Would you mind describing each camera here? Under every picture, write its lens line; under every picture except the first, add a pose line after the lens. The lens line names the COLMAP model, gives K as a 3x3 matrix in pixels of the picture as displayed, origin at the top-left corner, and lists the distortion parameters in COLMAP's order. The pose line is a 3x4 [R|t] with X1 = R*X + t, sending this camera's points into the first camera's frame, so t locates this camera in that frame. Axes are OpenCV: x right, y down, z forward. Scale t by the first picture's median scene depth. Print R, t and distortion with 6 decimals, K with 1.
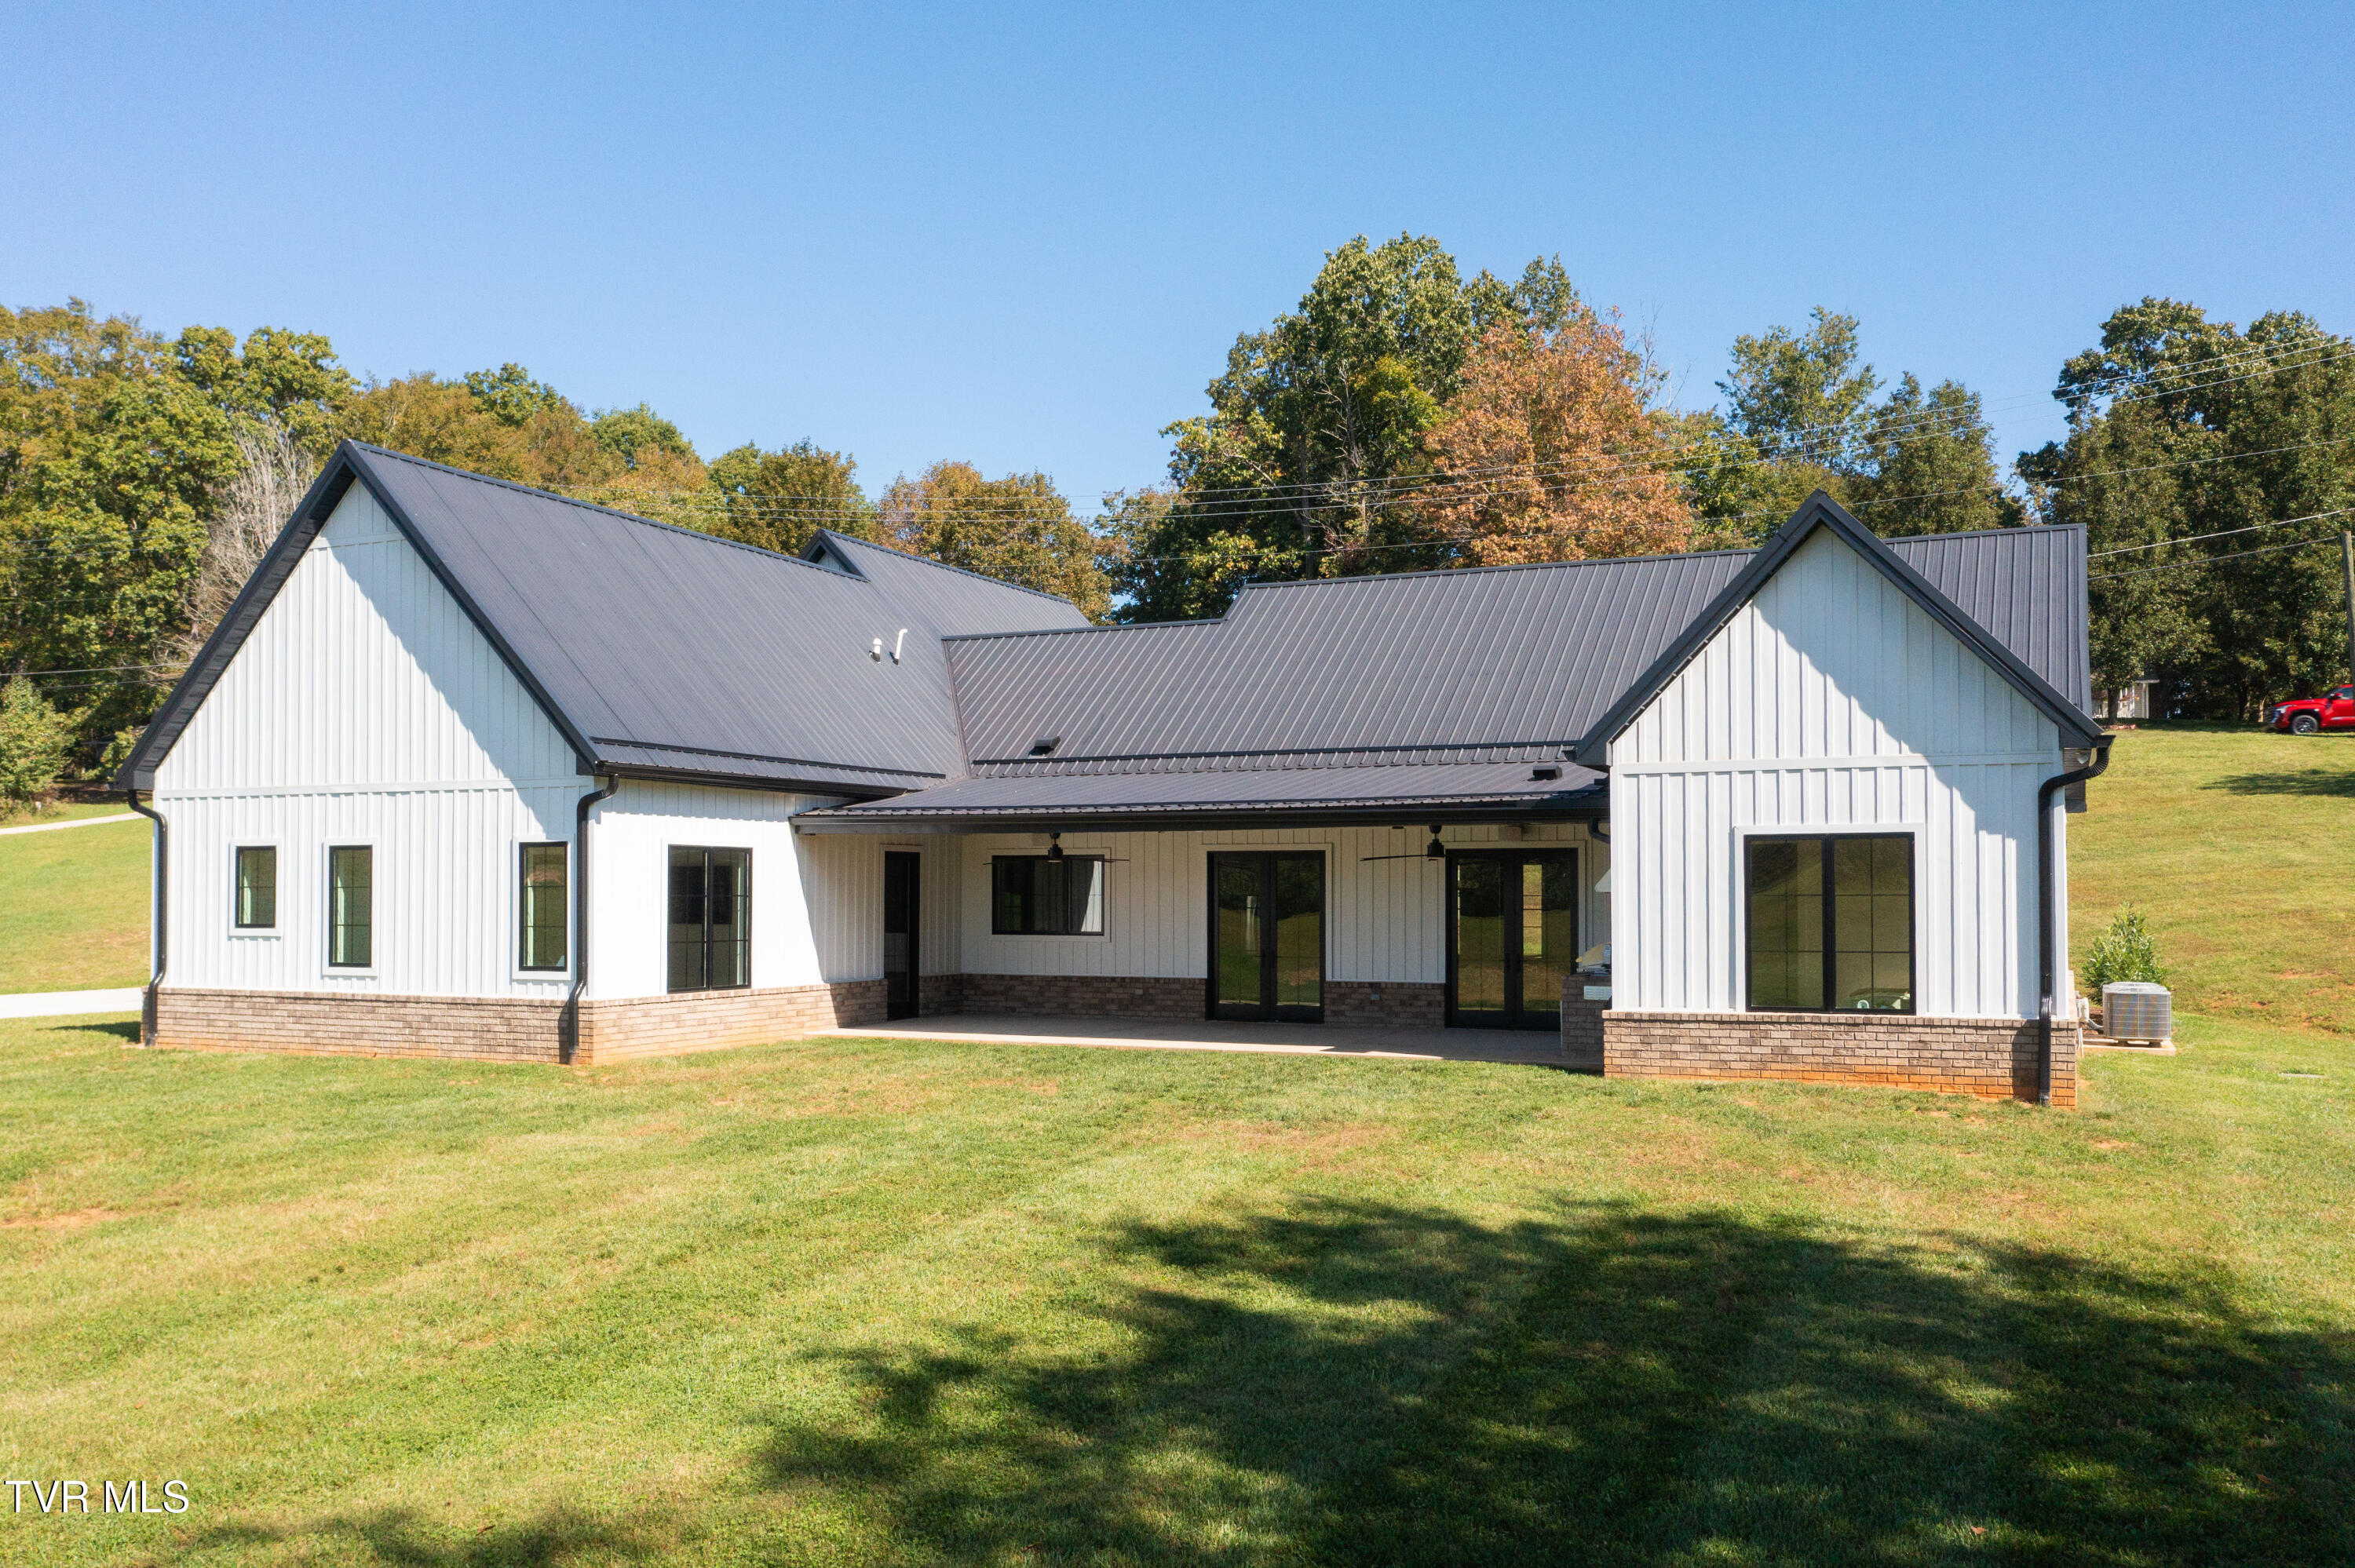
lens RADIAL K [[1899.6, 0, 1211.0], [0, 1899.6, 843.6], [0, 0, 1]] dist [-0.002436, 0.003304]
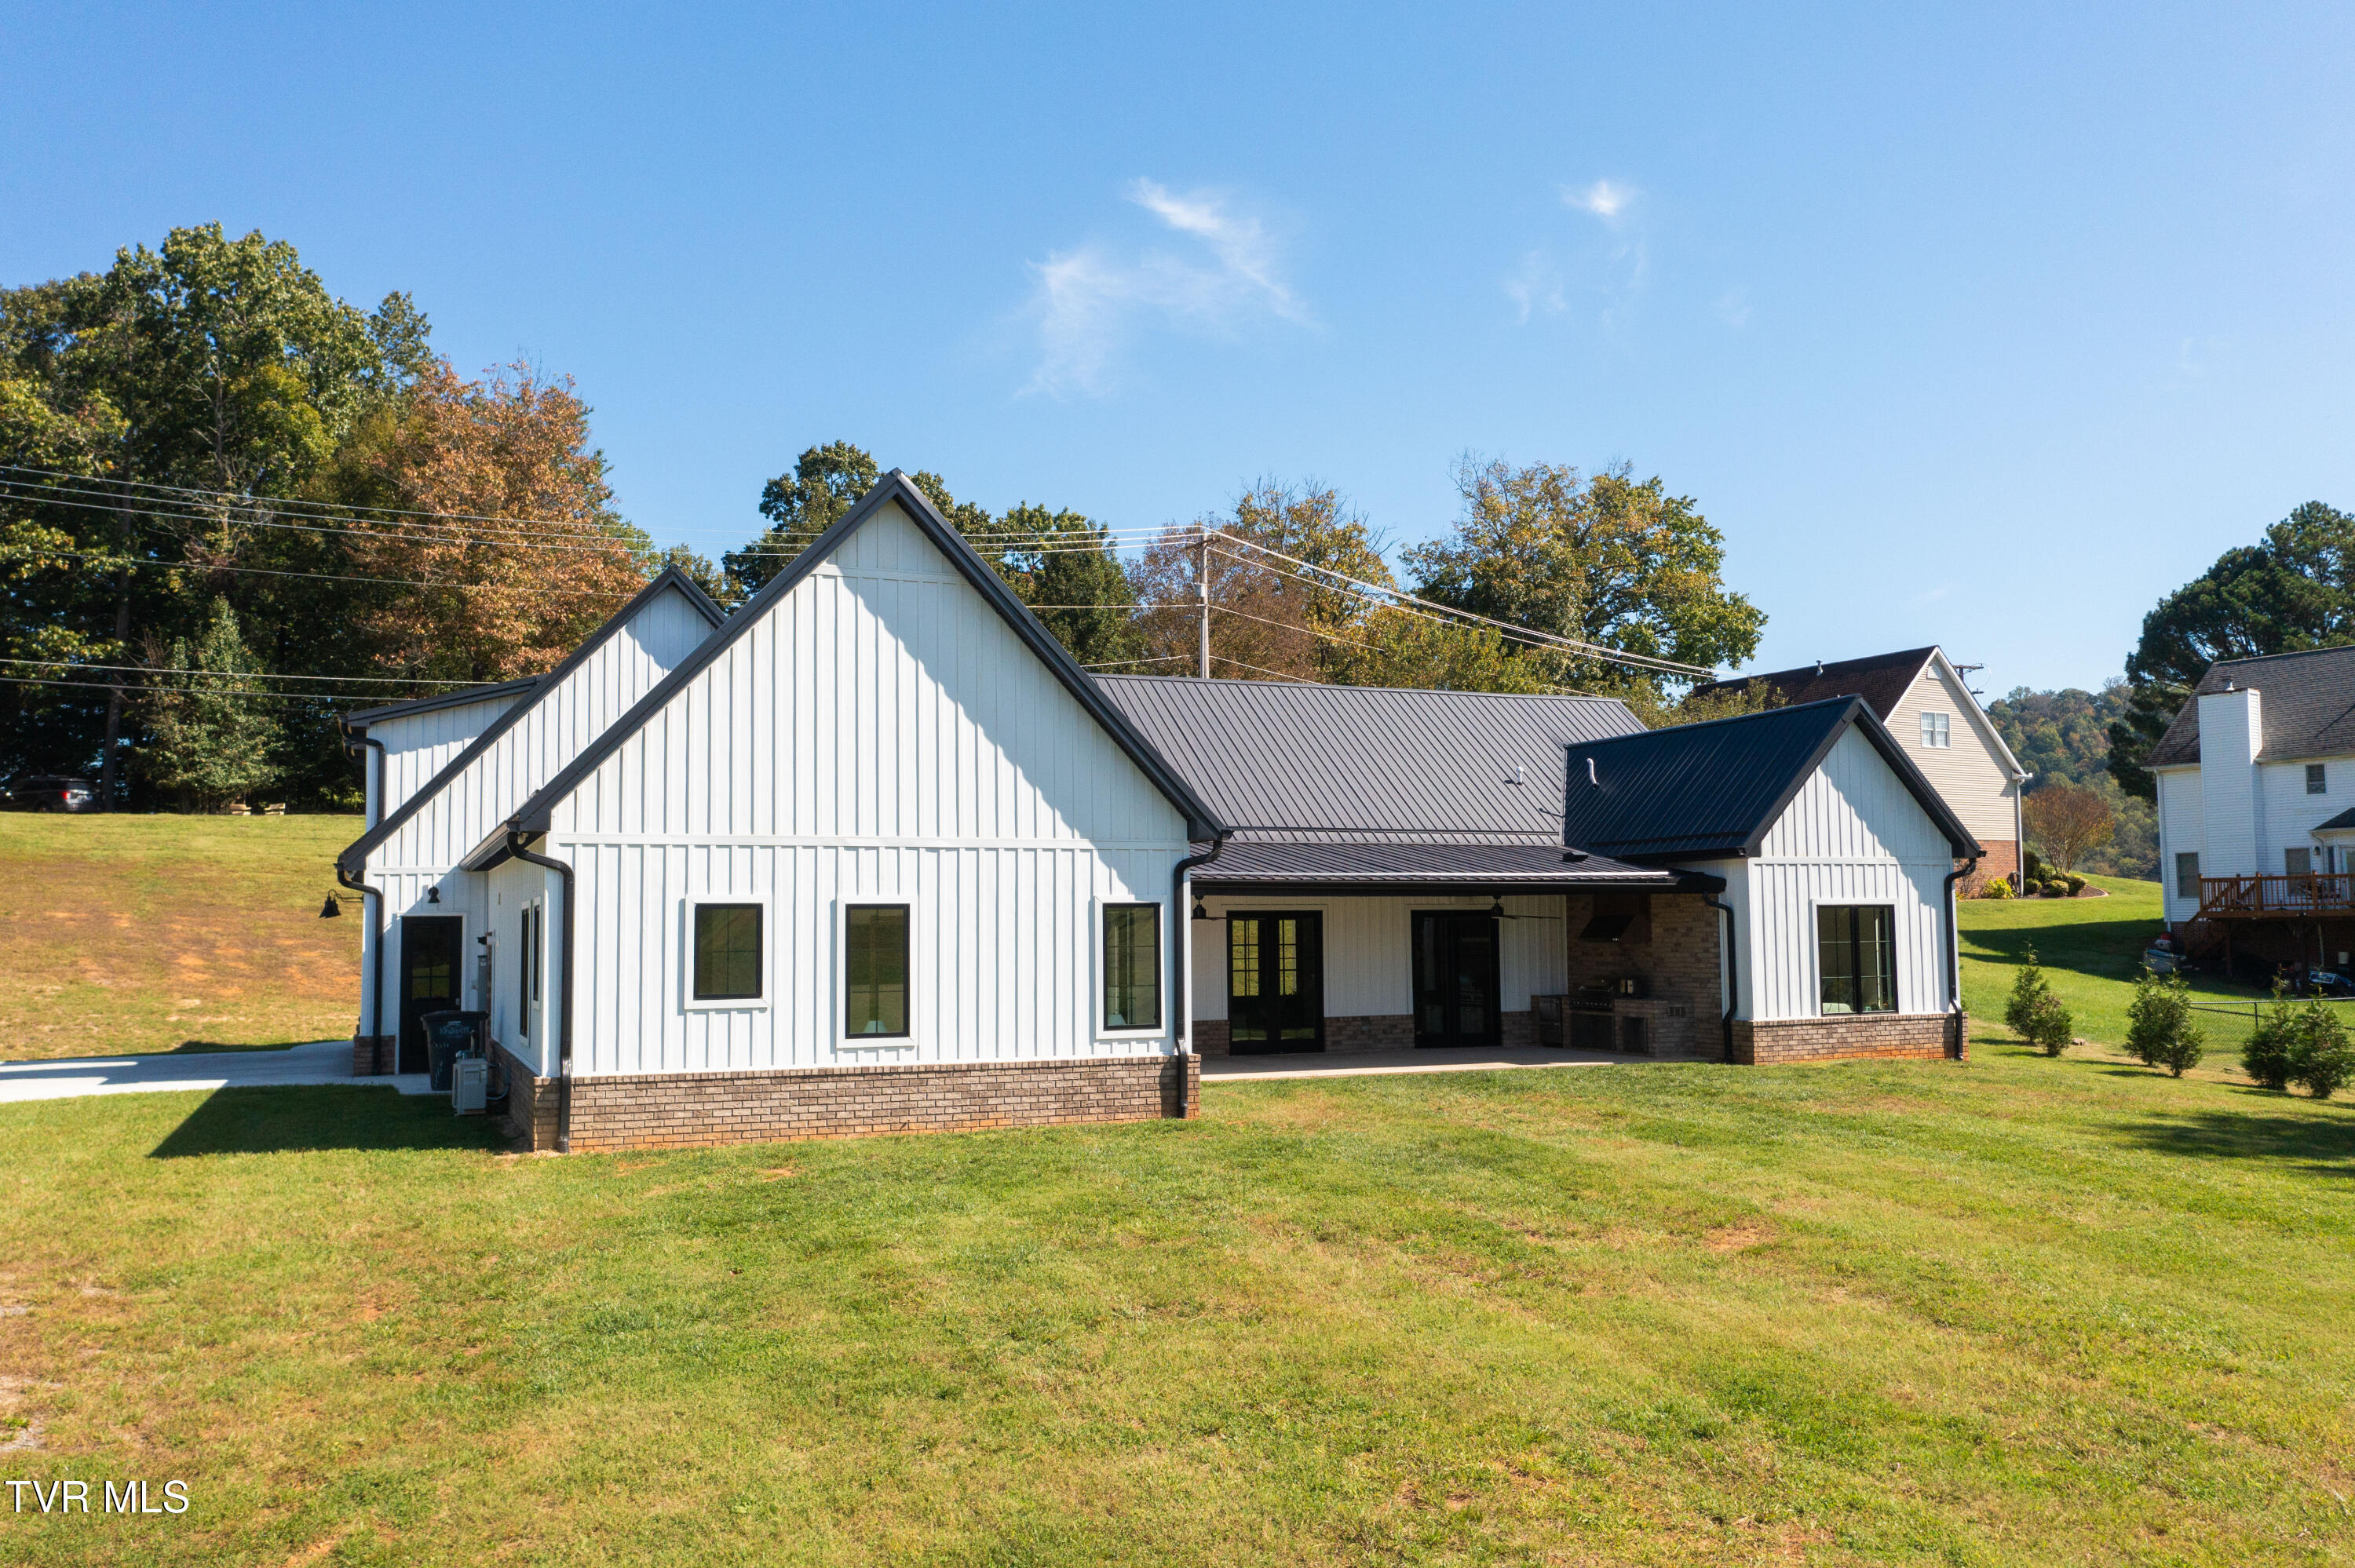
lens RADIAL K [[1853.1, 0, 1177.5], [0, 1853.1, 784.0], [0, 0, 1]] dist [0.000121, 0.005238]
pose [[0.679032, 0.052721, 0.732213, -1.041669], [-0.009898, 0.997985, -0.062678, -0.002725], [-0.734042, 0.035313, 0.678186, 0.289614]]
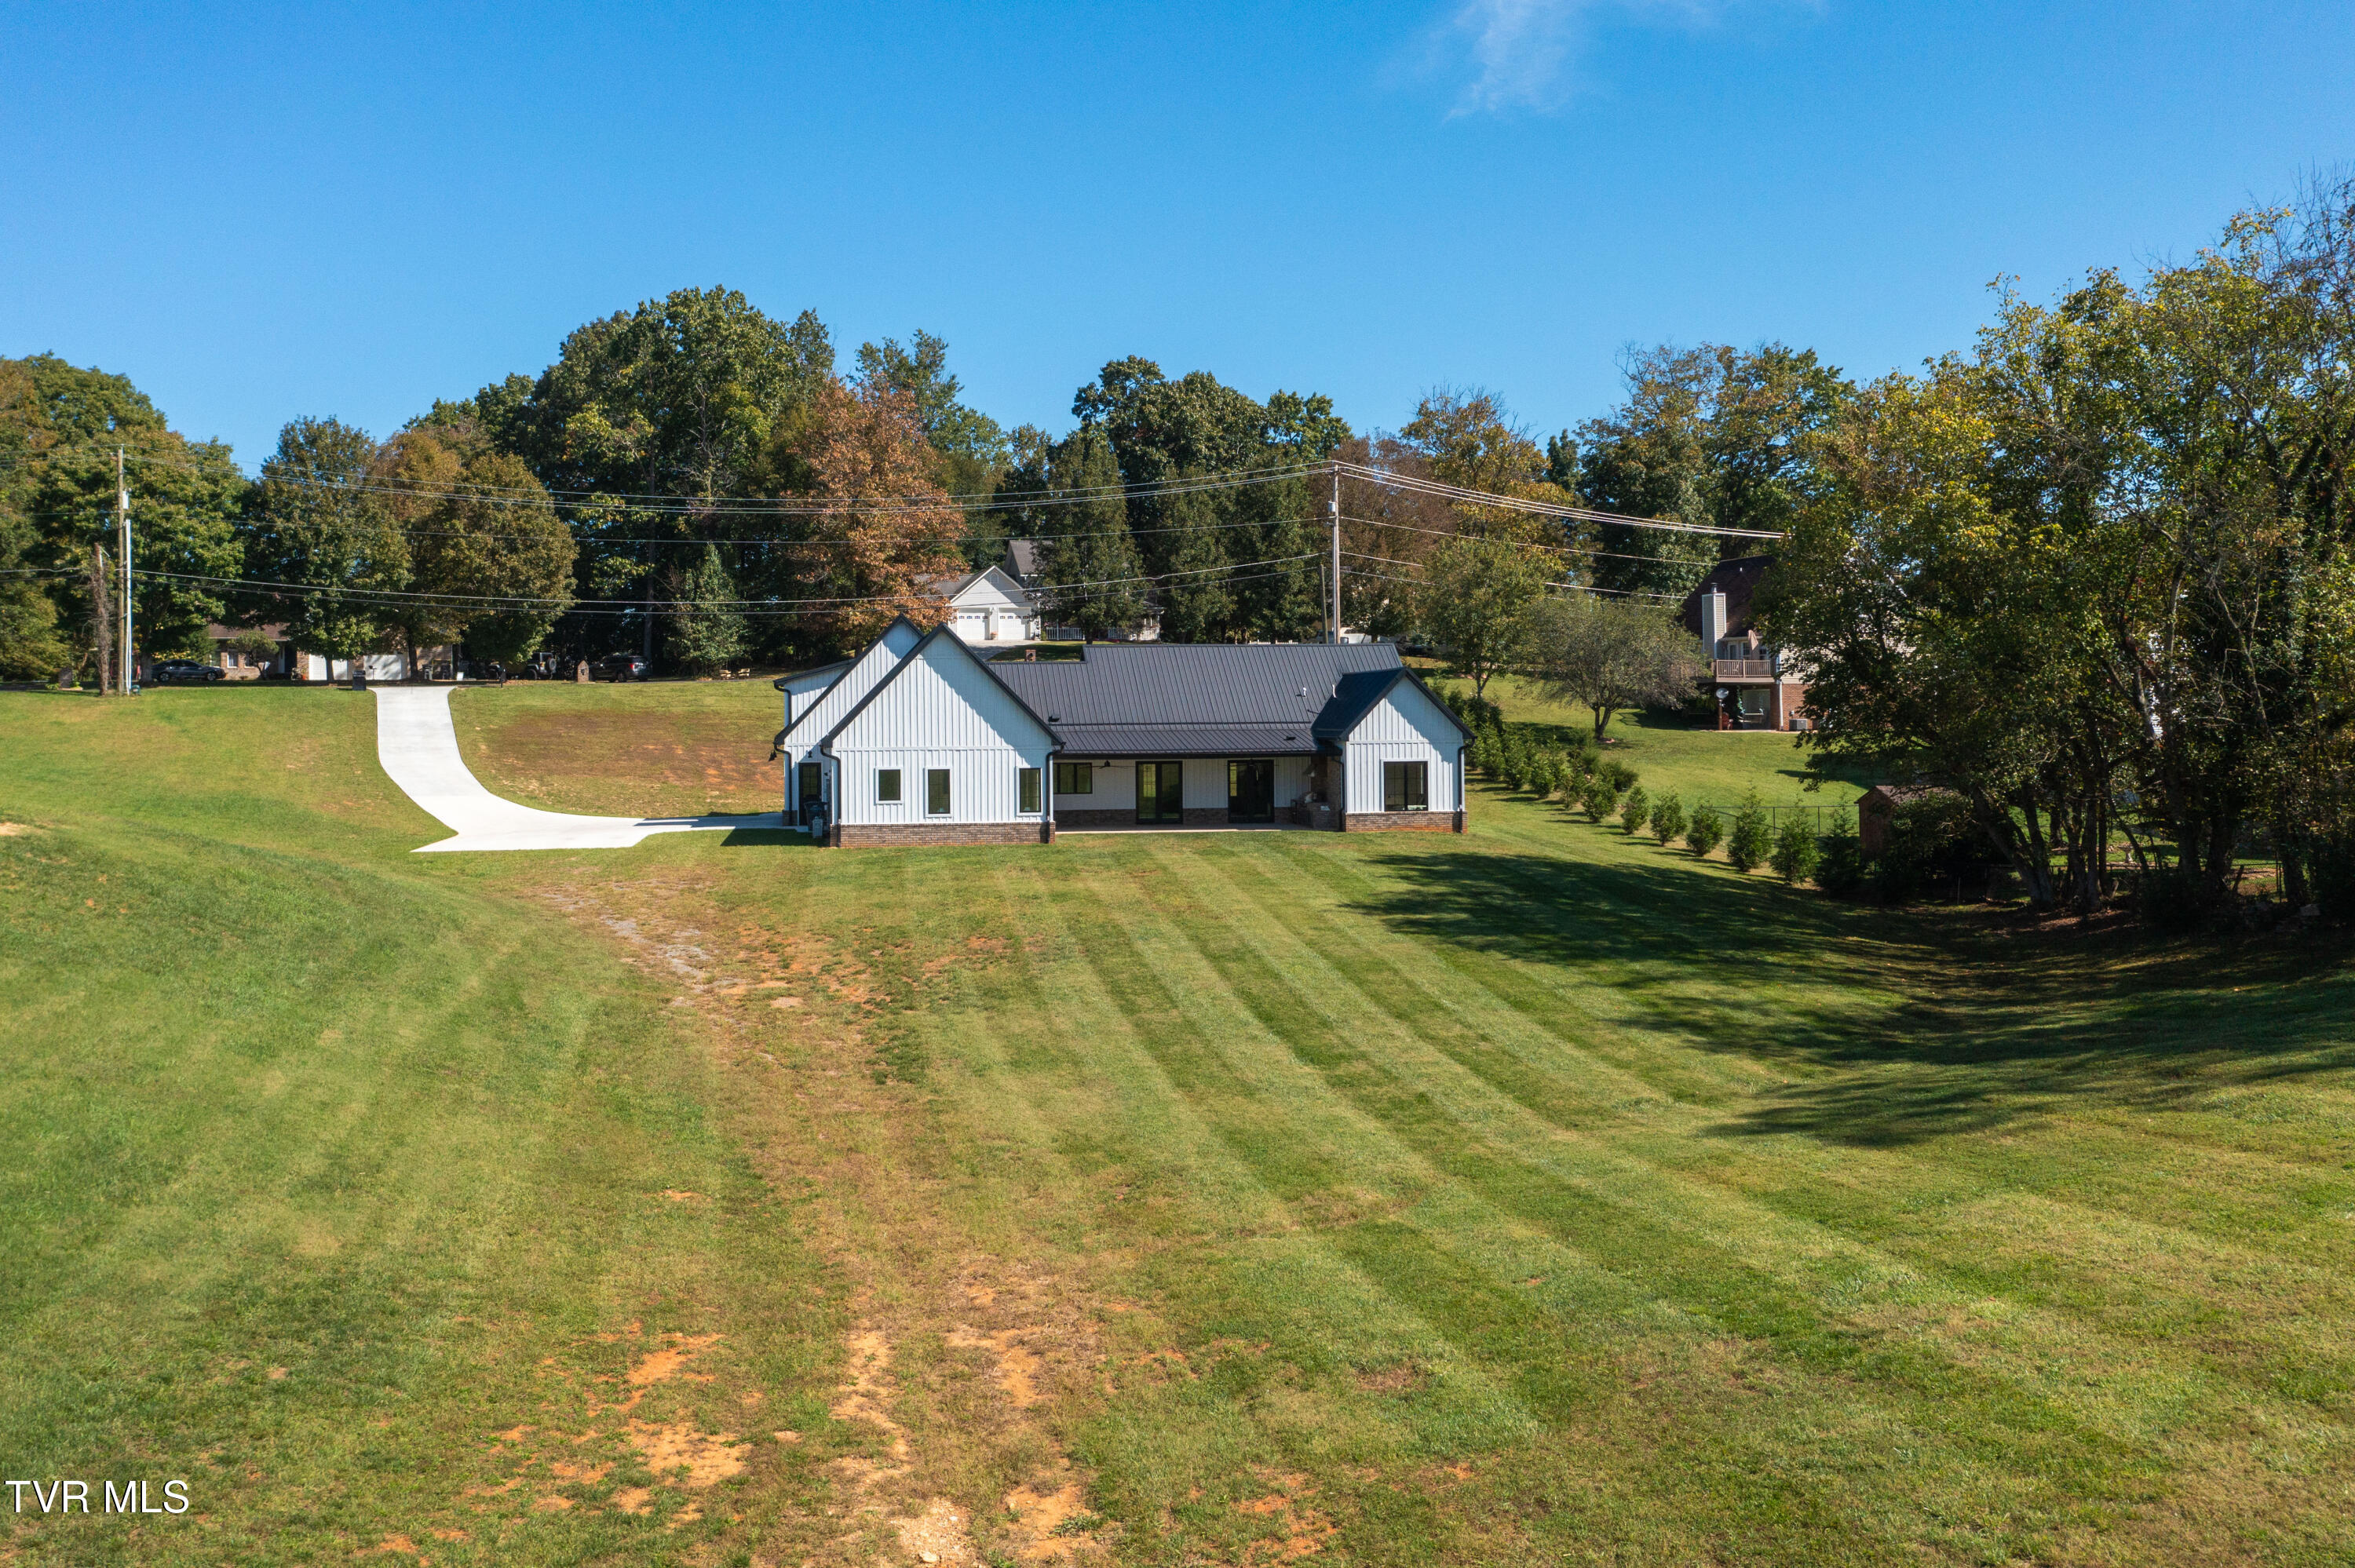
lens RADIAL K [[1894.0, 0, 1026.1], [0, 1894.0, 677.5], [0, 0, 1]] dist [0.000488, 0.001231]
pose [[0.866031, 0.003309, 0.499980, -1.754423], [-0.004534, 0.999989, 0.001236, -0.139223], [-0.499970, -0.003337, 0.866036, -1.464939]]
